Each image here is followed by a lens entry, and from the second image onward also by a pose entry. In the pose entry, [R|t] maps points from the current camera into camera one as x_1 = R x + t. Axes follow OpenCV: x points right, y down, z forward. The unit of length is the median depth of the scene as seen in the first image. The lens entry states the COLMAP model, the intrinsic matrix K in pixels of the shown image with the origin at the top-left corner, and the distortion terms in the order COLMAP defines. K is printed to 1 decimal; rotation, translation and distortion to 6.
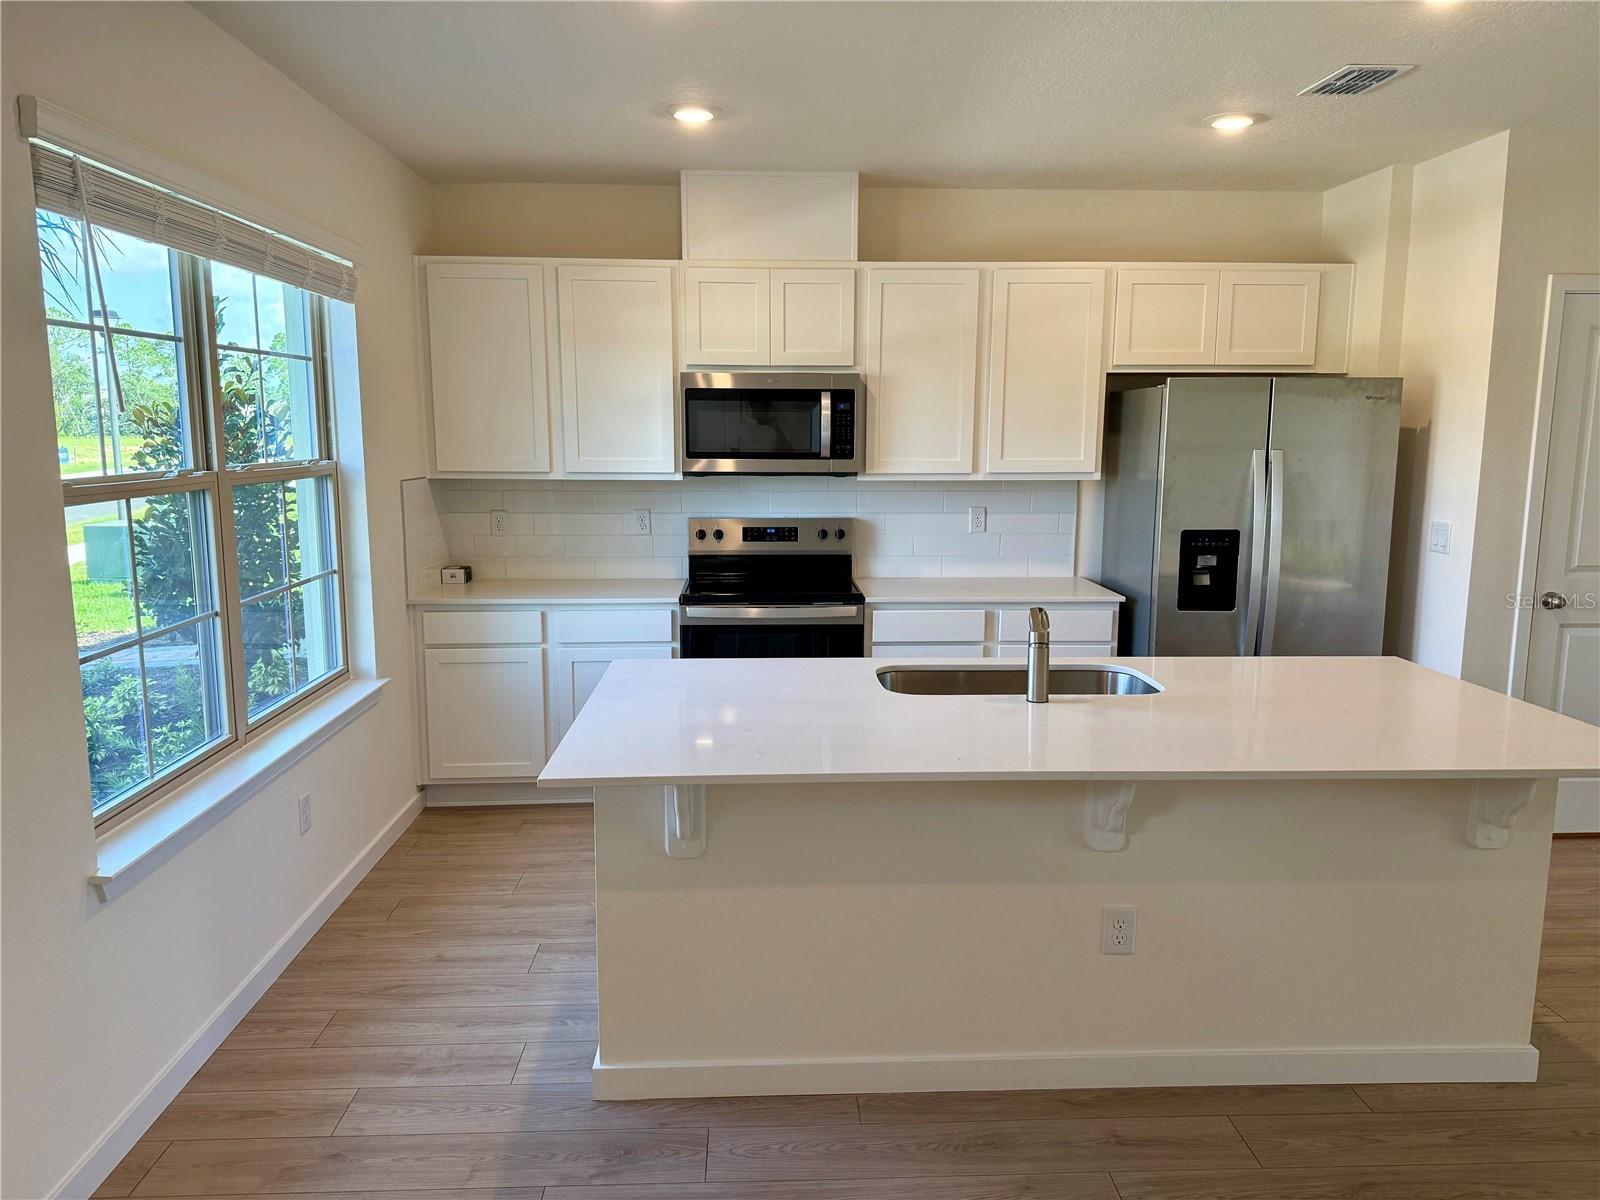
lens RADIAL K [[1117.2, 0, 800.0], [0, 1117.2, 600.0], [0, 0, 1]] dist [0.125846, -0.198998]
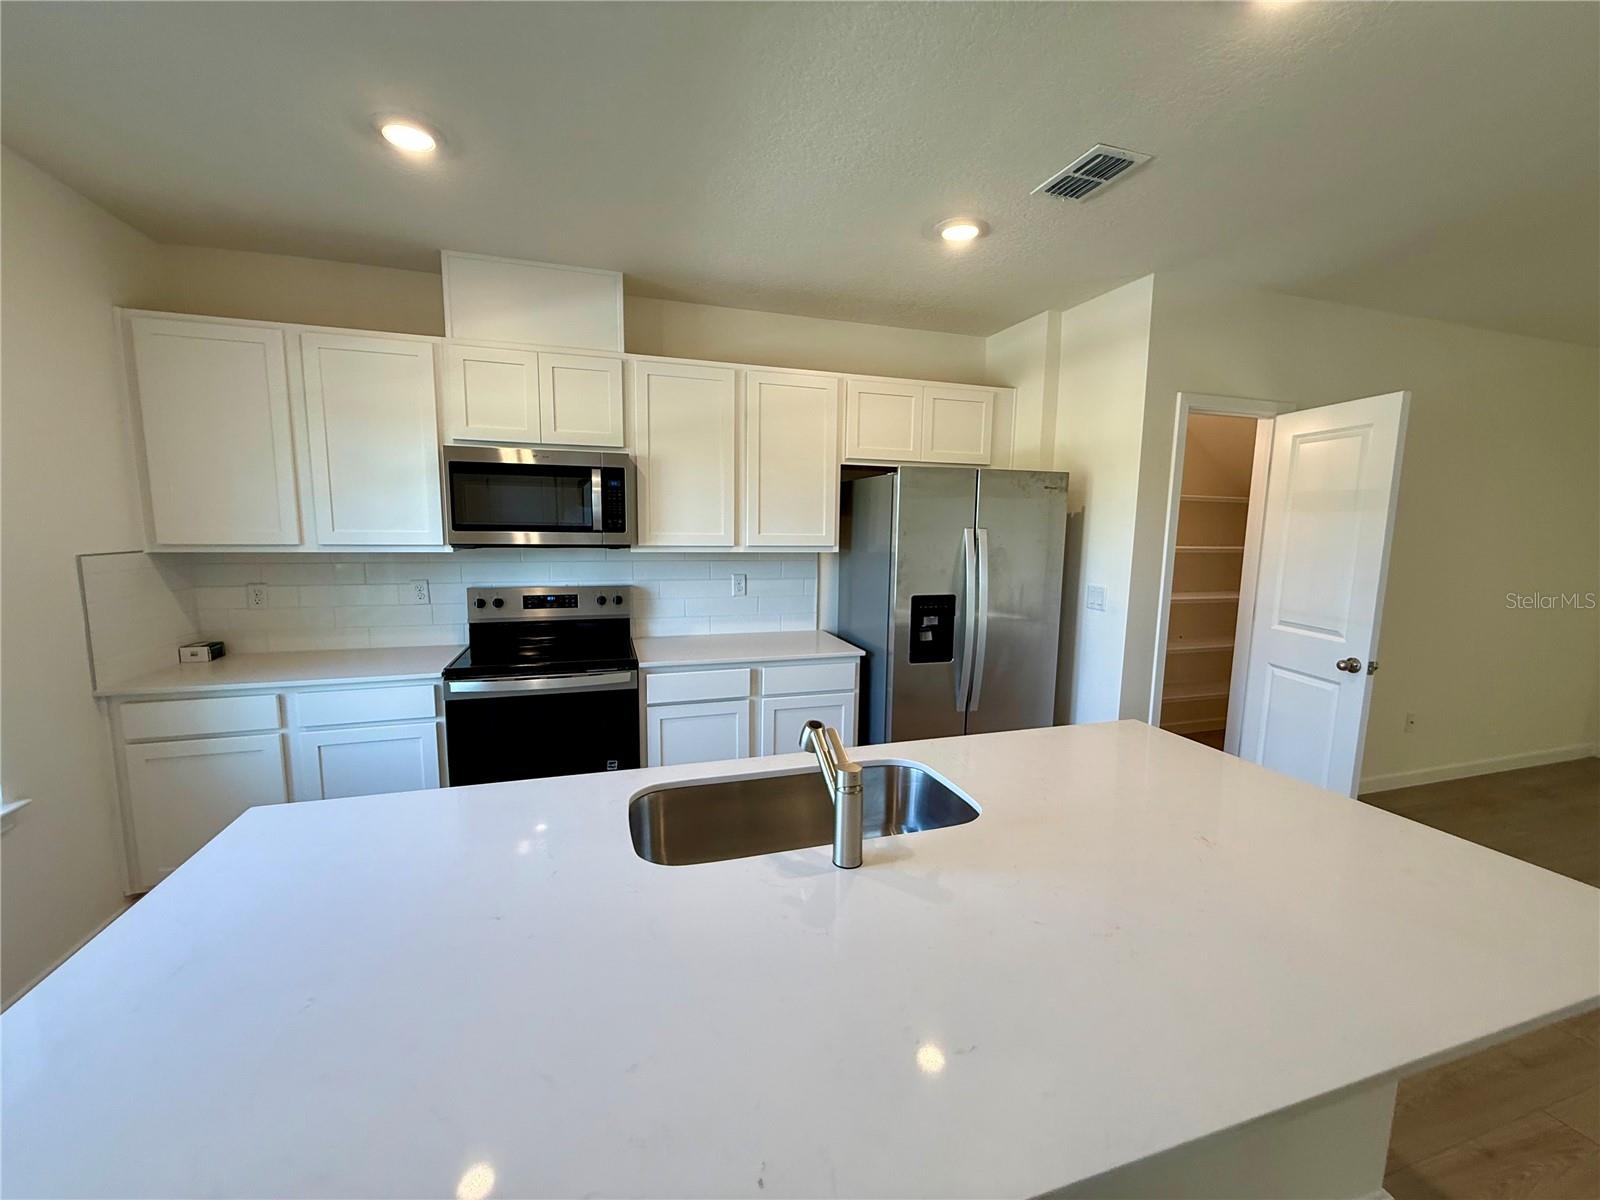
lens RADIAL K [[635.0, 0, 800.0], [0, 635.0, 604.2], [0, 0, 1]] dist [0.000278, -0.000115]
pose [[0.964291, -0.023062, 0.263839, 0.047448], [0.028784, 0.999426, -0.017844, -0.041688], [-0.263276, 0.024801, 0.964402, 0.371856]]
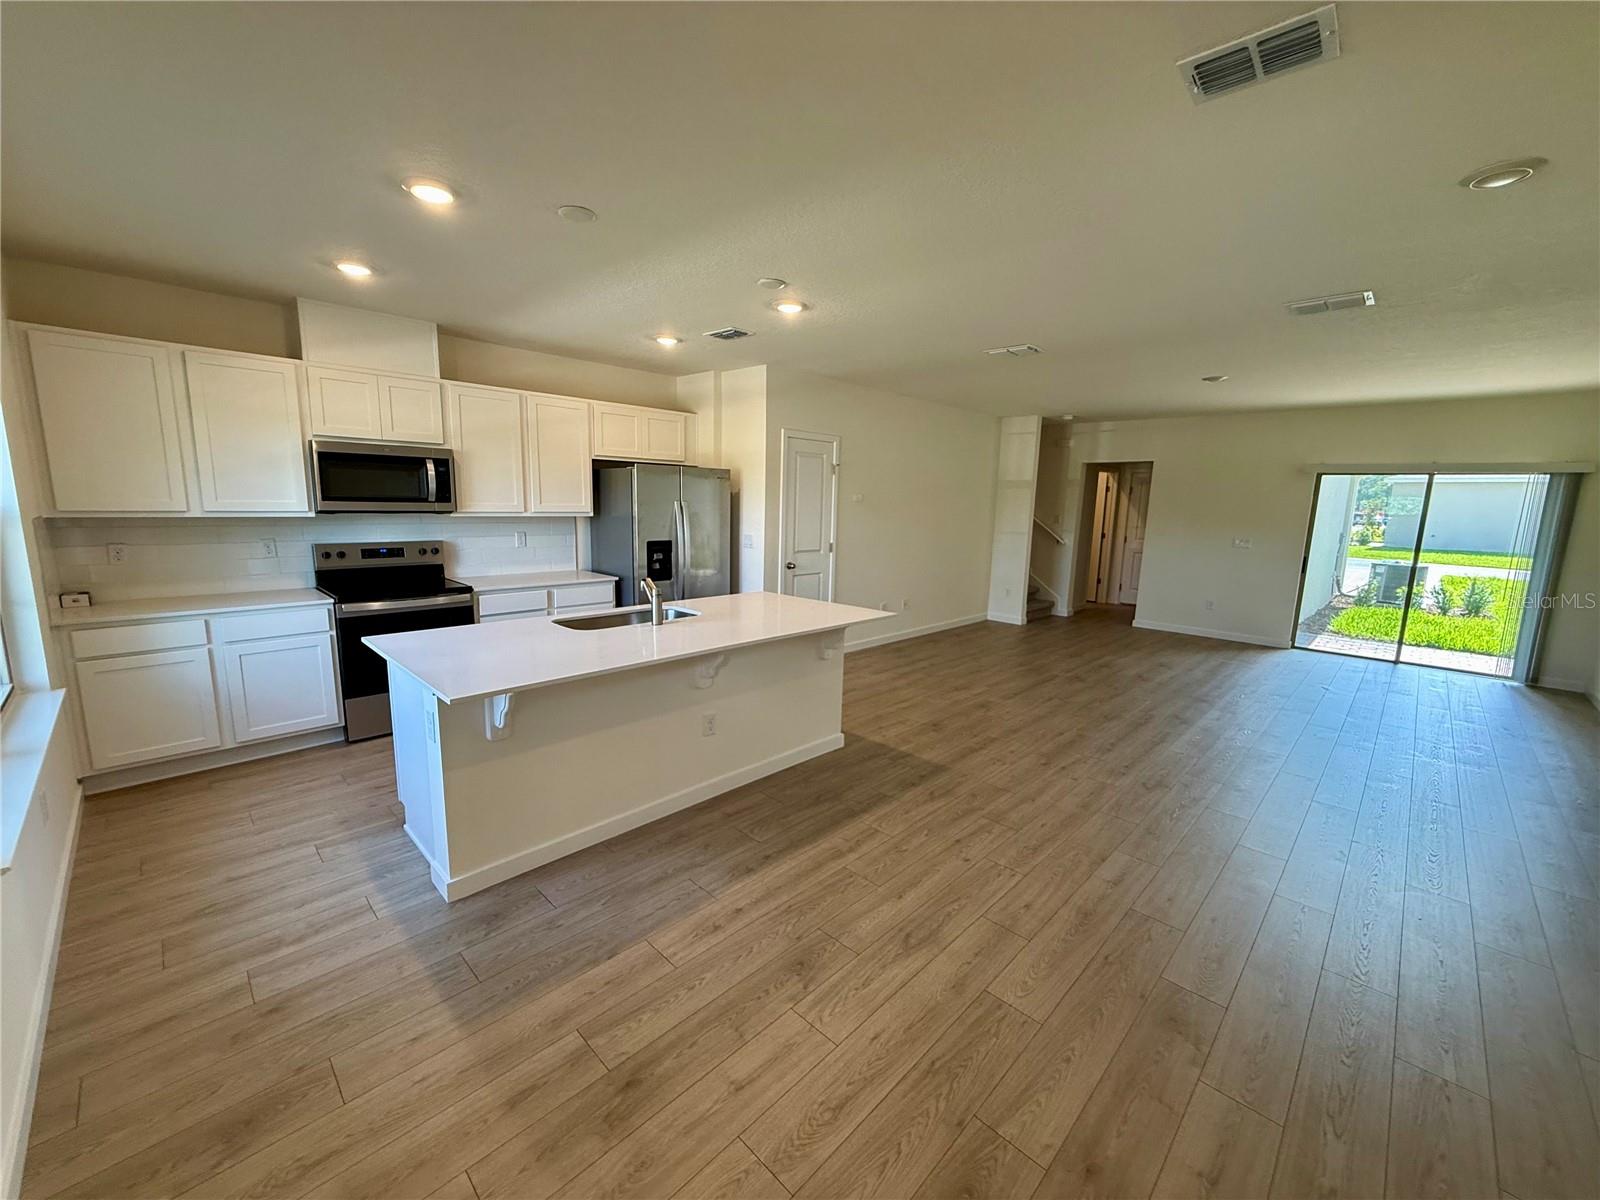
lens RADIAL K [[635.0, 0, 800.0], [0, 635.0, 604.2], [0, 0, 1]] dist [0.000278, -0.000115]
pose [[0.726445, -0.098042, 0.680195, -0.222688], [0.081711, 0.995073, 0.056161, 0.007415], [-0.682350, 0.014781, 0.730876, 0.004458]]
